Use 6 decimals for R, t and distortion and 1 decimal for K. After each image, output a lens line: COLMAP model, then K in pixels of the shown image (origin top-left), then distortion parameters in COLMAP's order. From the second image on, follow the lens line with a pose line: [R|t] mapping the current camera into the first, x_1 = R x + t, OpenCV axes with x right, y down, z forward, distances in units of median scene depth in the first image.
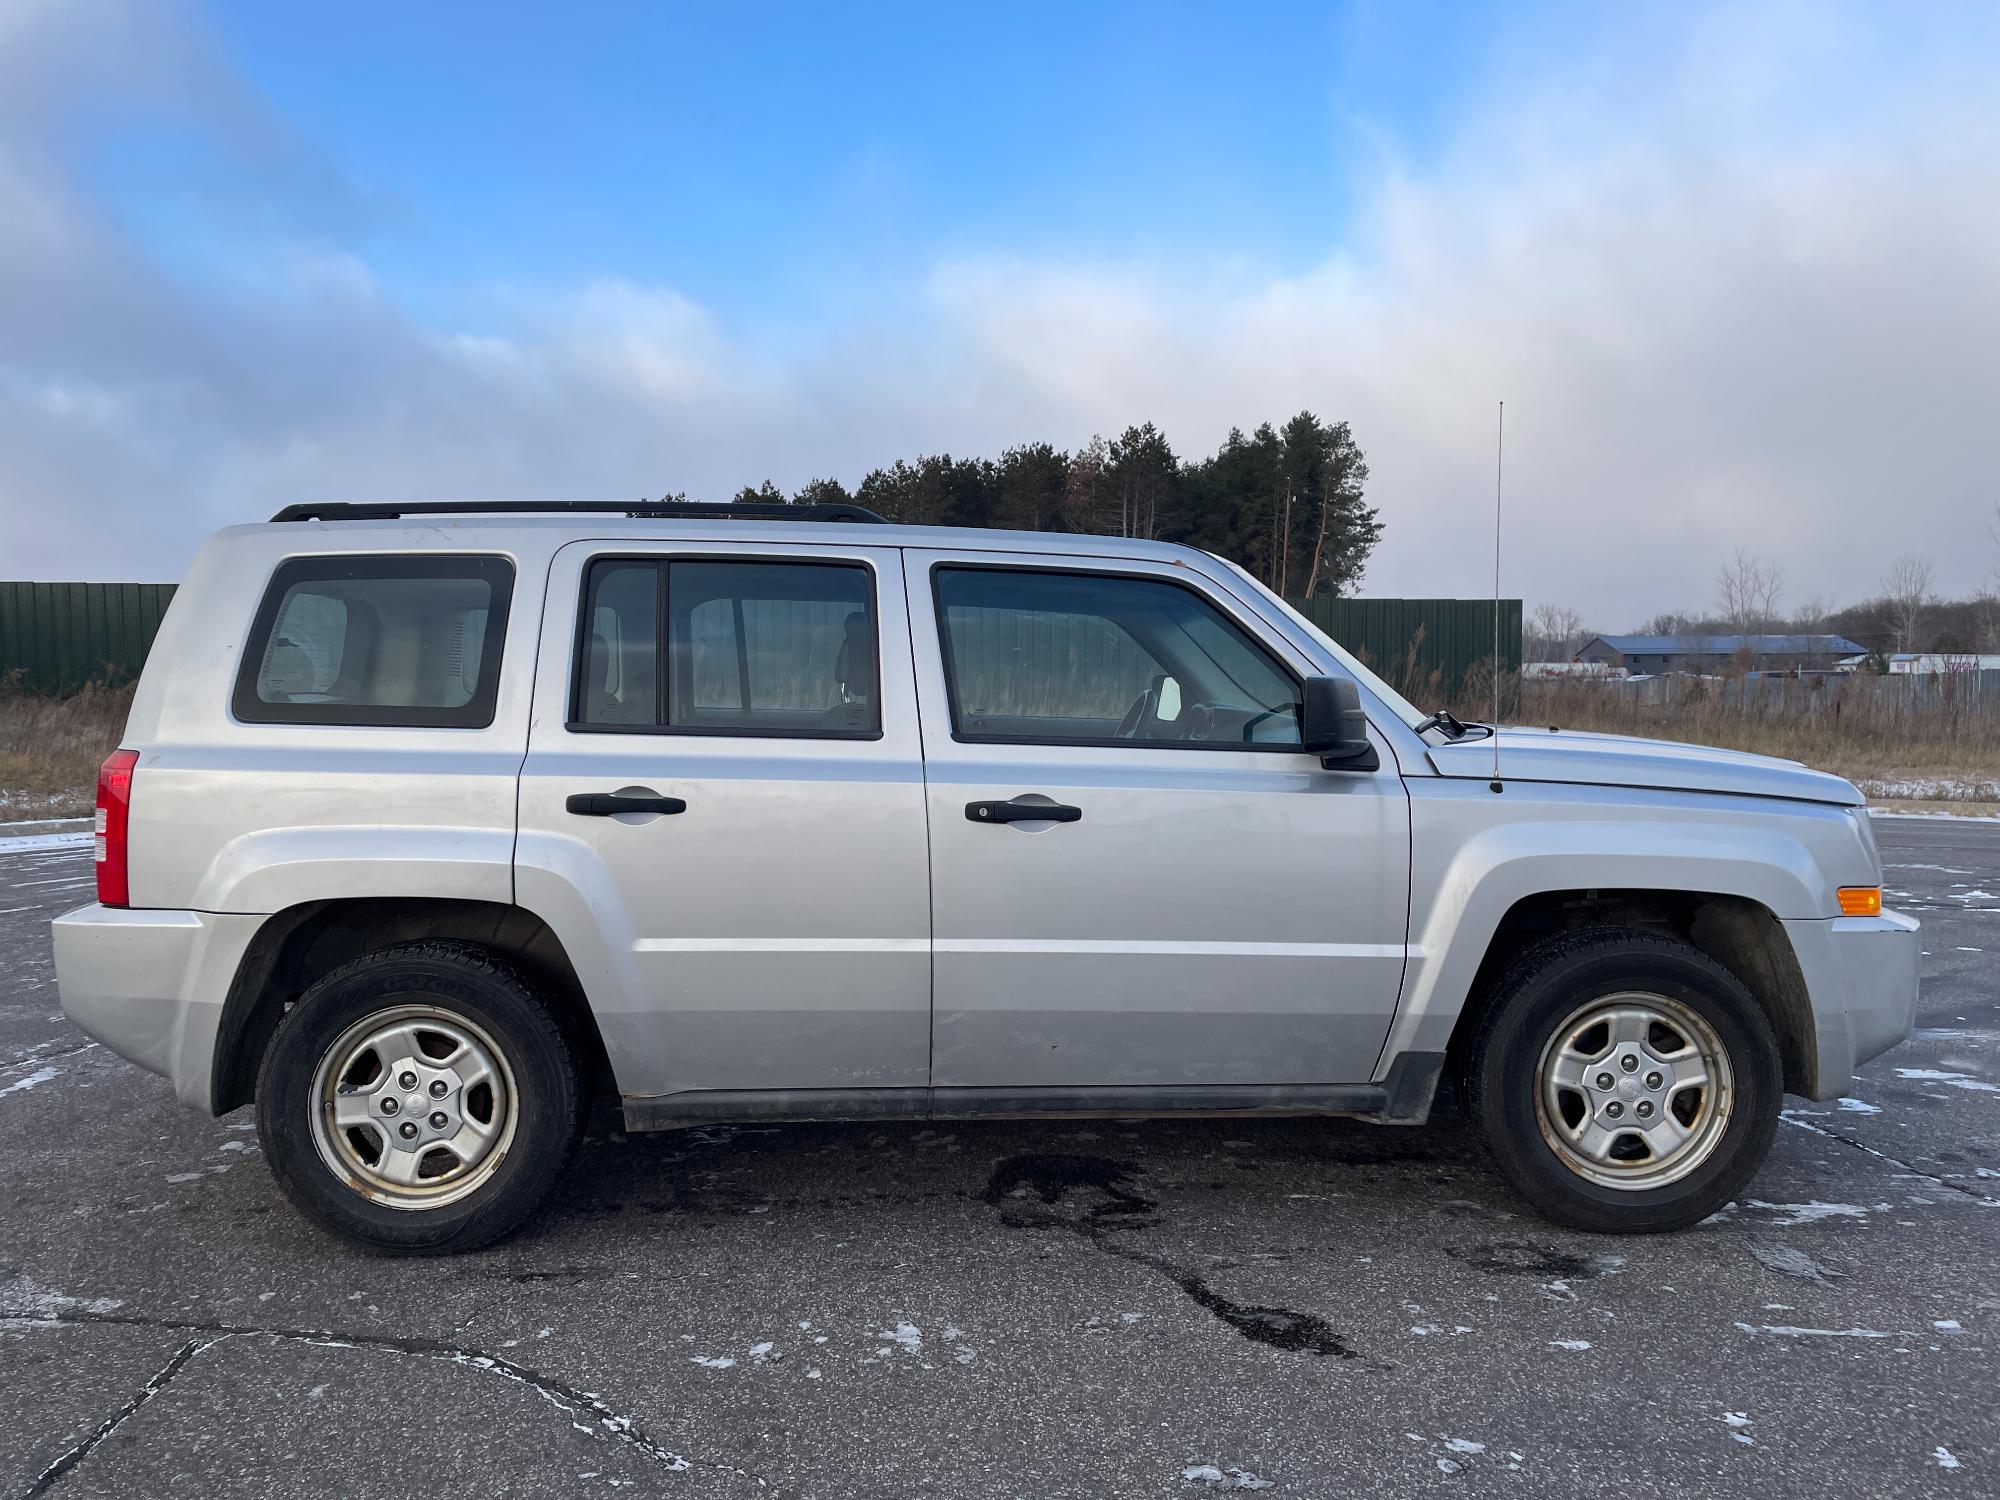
lens RADIAL K [[1508.3, 0, 979.5], [0, 1508.3, 746.8], [0, 0, 1]] dist [0.078599, -0.103334]
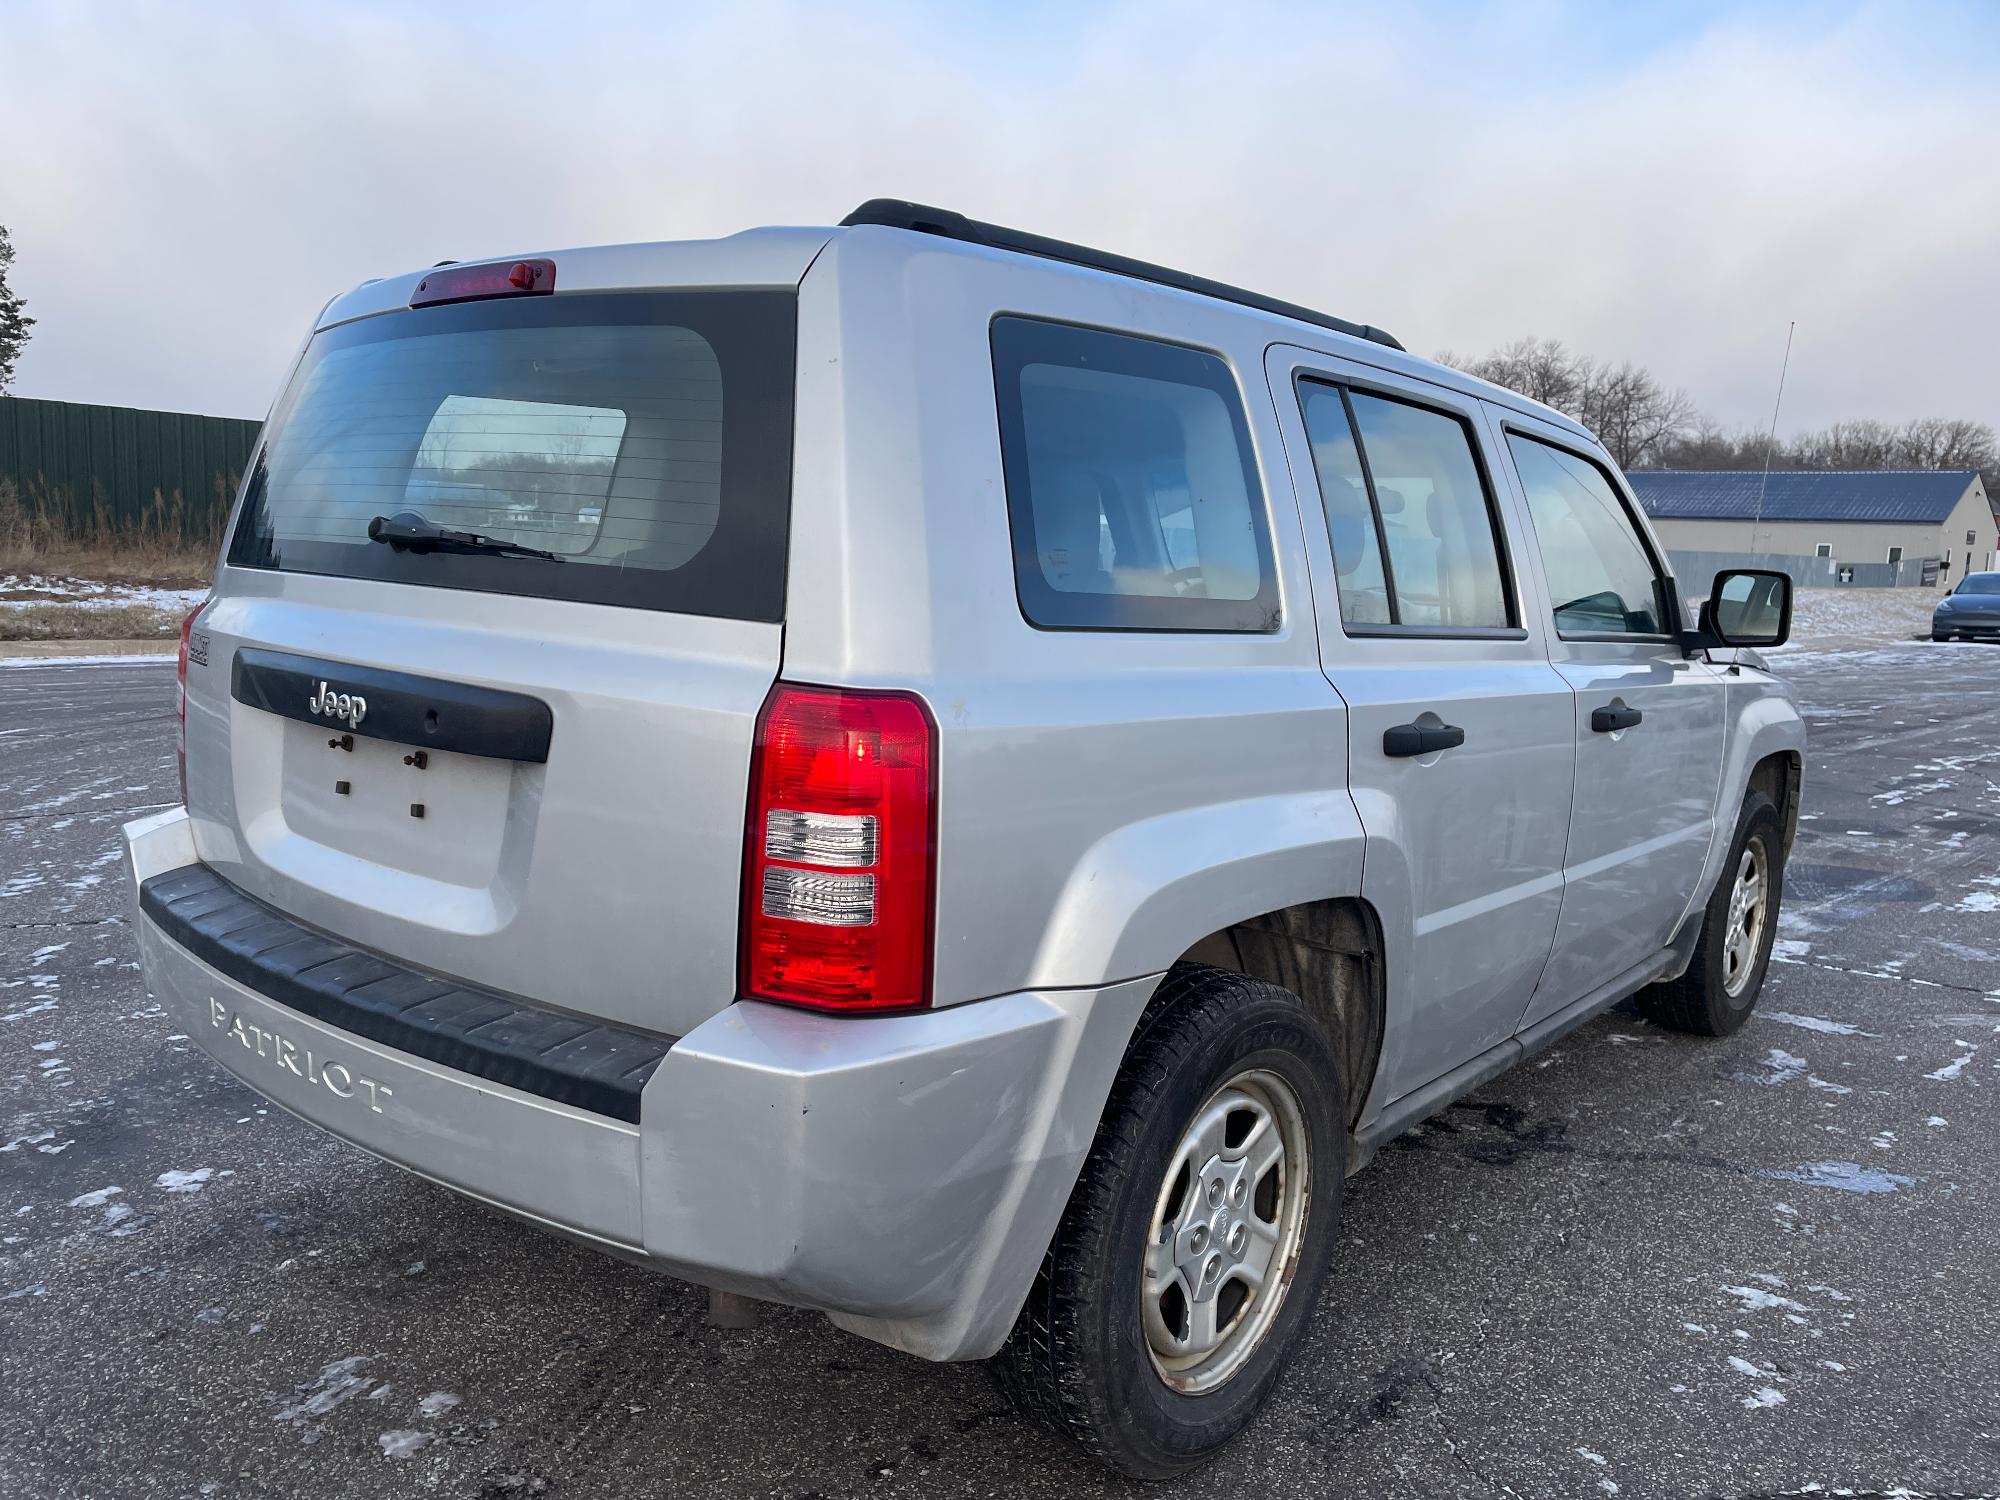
lens RADIAL K [[1508.3, 0, 966.1], [0, 1508.3, 773.7], [0, 0, 1]] dist [0.078599, -0.103334]
pose [[0.674086, -0.082041, 0.734082, -0.900831], [-0.008742, 0.992857, 0.118990, -0.028681], [-0.738601, -0.086627, 0.668554, 0.673786]]
